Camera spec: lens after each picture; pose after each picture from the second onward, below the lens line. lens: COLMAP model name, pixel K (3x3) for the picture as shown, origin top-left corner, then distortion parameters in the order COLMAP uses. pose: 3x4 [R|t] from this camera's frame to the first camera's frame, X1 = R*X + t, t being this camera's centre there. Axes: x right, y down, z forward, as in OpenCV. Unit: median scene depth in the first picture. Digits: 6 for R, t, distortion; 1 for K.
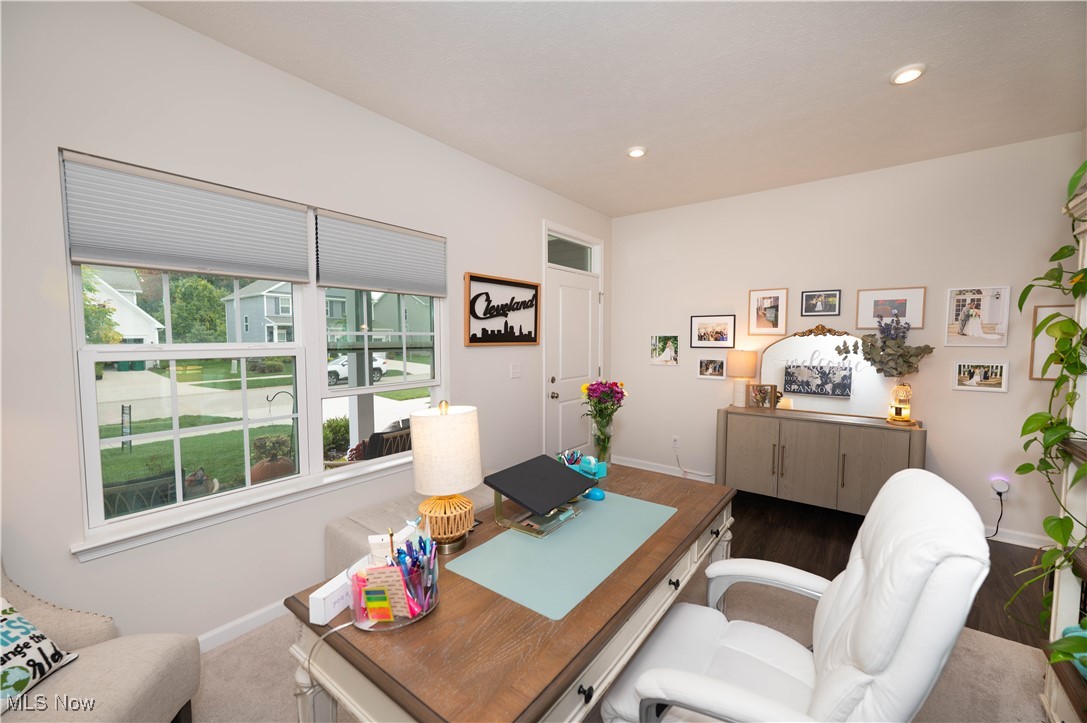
lens RADIAL K [[431.4, 0, 544.6], [0, 431.4, 362.9], [0, 0, 1]] dist [0.002073, 0.000149]
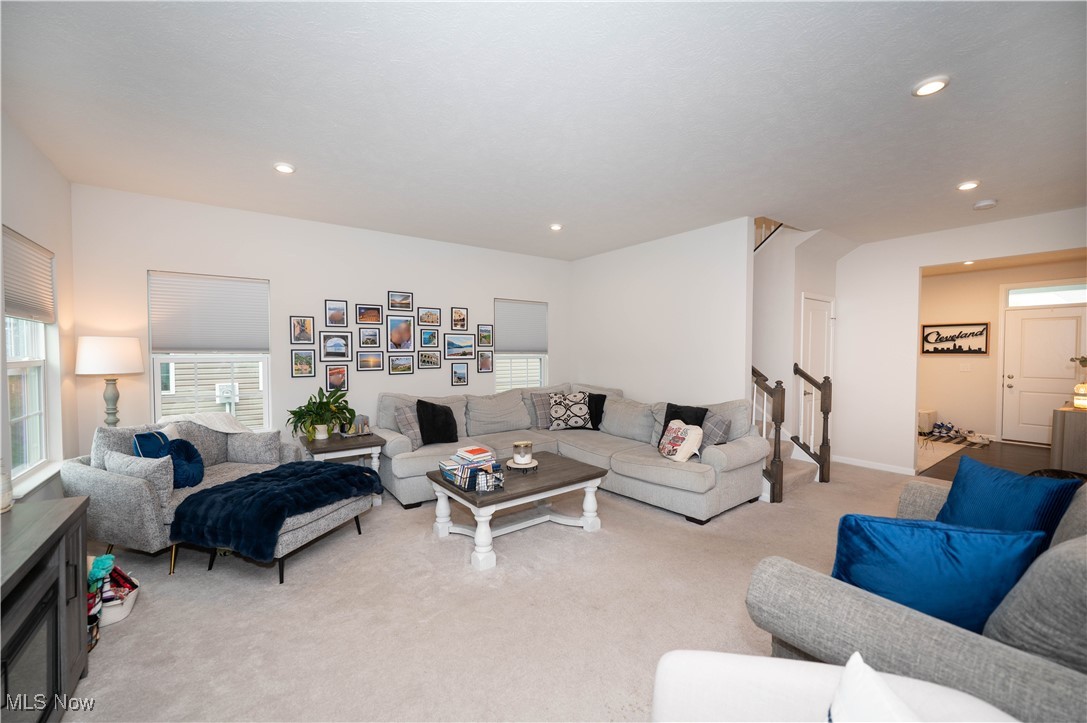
lens RADIAL K [[431.4, 0, 535.1], [0, 431.4, 359.1], [0, 0, 1]] dist [0.002073, 0.000149]
pose [[-0.299151, 0.017868, -0.954039, 2.503096], [-0.058797, 0.997580, 0.037121, 0.019382], [0.952393, 0.067199, -0.297376, -0.296493]]
